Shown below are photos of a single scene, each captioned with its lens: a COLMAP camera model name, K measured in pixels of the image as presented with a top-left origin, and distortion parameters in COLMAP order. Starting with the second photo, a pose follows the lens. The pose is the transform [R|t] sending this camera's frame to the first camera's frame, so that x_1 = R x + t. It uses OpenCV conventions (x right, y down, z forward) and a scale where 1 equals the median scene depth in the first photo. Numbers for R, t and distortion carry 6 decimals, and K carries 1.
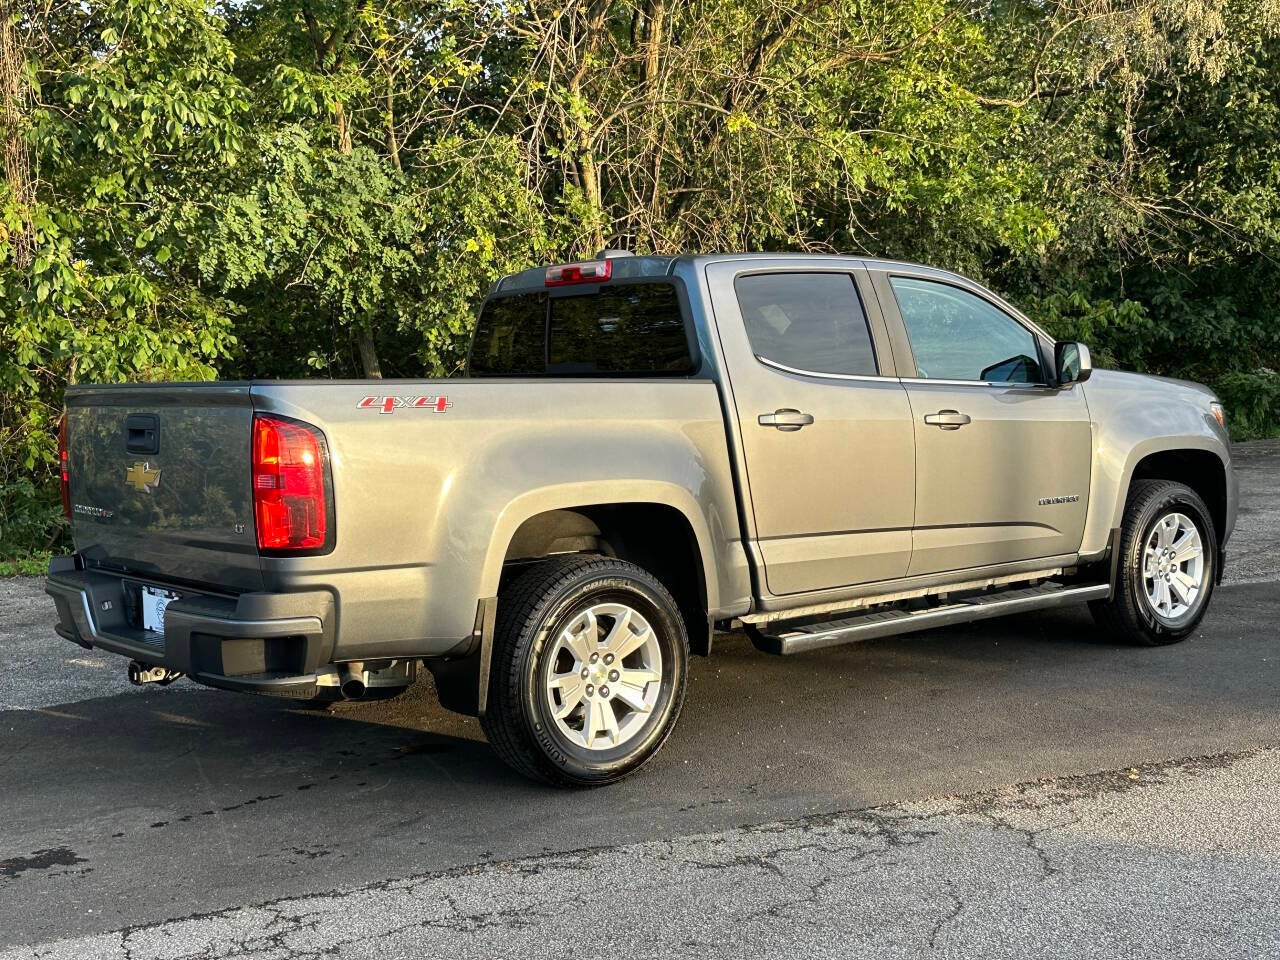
lens RADIAL K [[1549.6, 0, 635.3], [0, 1549.6, 480.2], [0, 0, 1]] dist [0.094748, 0.000000]
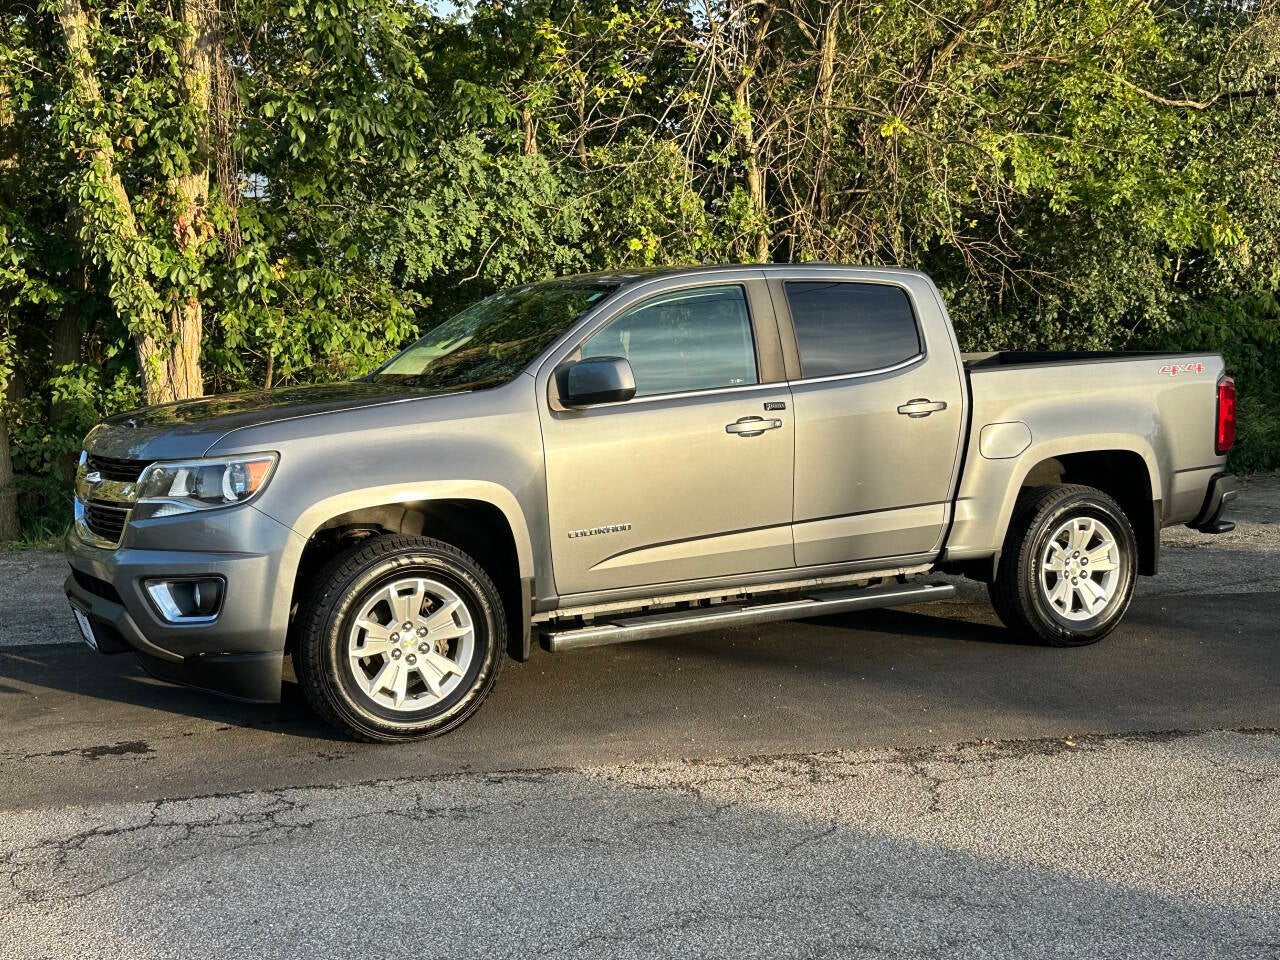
lens RADIAL K [[1549.6, 0, 644.8], [0, 1549.6, 487.2], [0, 0, 1]] dist [0.094748, 0.000000]
pose [[0.985606, 0.035555, -0.165280, 0.094244], [-0.034034, 0.999348, 0.012023, 0.003194], [0.165600, -0.006225, 0.986173, -0.061040]]
